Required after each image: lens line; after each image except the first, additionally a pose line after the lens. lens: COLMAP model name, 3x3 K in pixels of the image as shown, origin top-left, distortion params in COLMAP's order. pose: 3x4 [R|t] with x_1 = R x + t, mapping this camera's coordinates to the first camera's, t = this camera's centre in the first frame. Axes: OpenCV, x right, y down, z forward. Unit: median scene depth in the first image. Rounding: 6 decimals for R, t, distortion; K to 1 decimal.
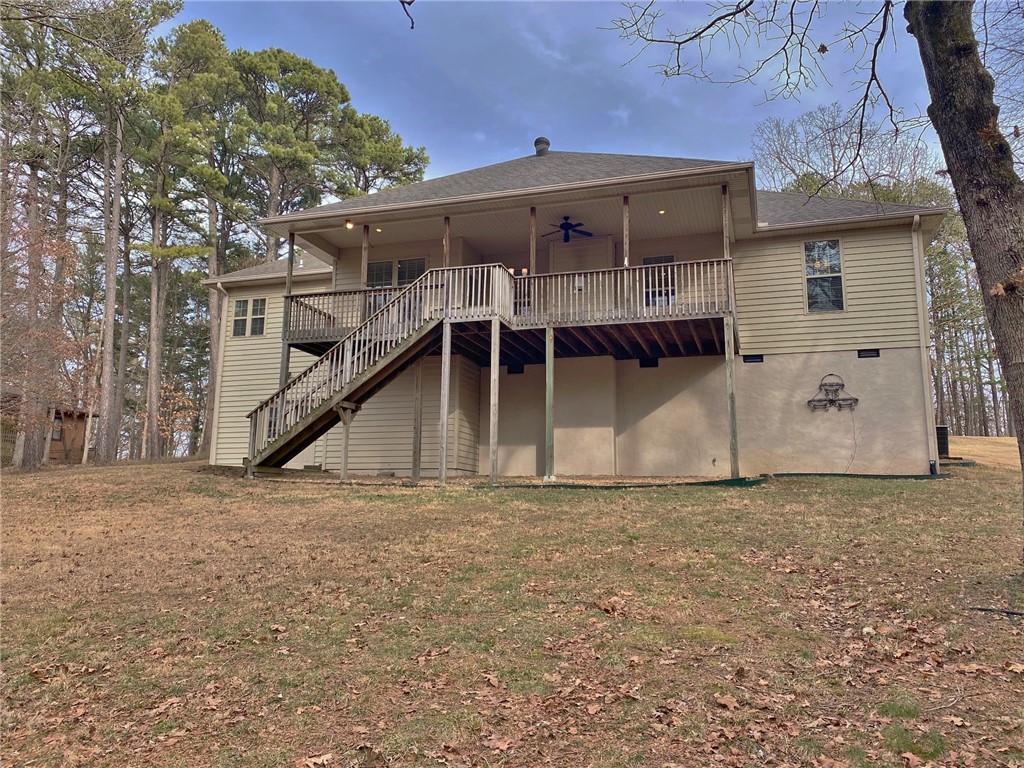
lens RADIAL K [[791.3, 0, 515.5], [0, 791.3, 384.2], [0, 0, 1]] dist [0.041533, -0.042249]
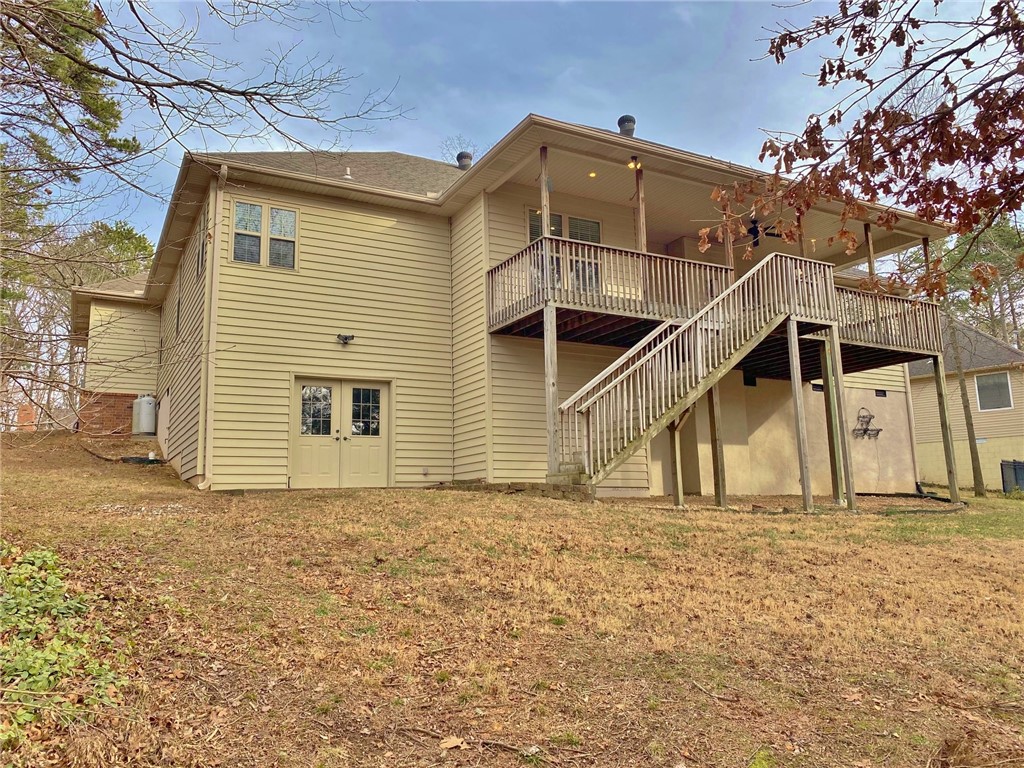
lens RADIAL K [[791.3, 0, 506.4], [0, 791.3, 383.6], [0, 0, 1]] dist [0.041533, -0.042249]
pose [[0.693664, 0.093902, 0.714151, -0.818322], [-0.091803, 0.994906, -0.041648, 0.049639], [-0.714424, -0.036672, 0.698751, 0.554829]]
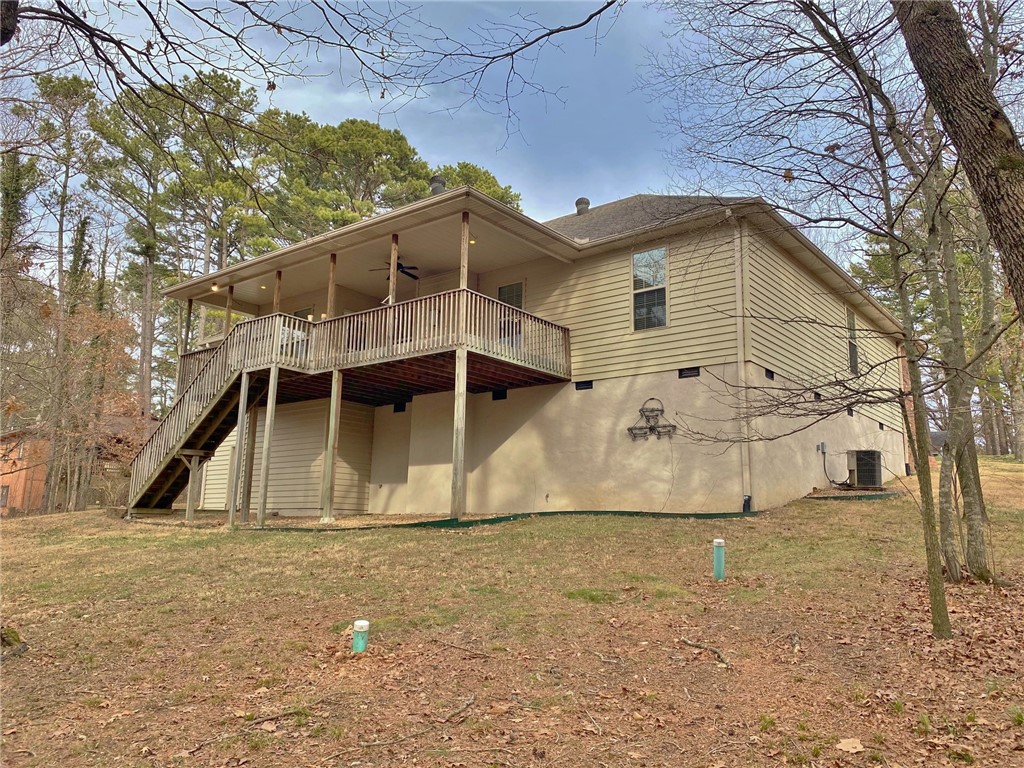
lens RADIAL K [[791.3, 0, 519.2], [0, 791.3, 378.0], [0, 0, 1]] dist [0.041533, -0.042249]
pose [[0.935308, -0.064019, -0.347995, 0.568985], [0.050209, 0.997557, -0.048569, 0.000476], [0.350254, 0.027955, 0.936237, 0.112863]]
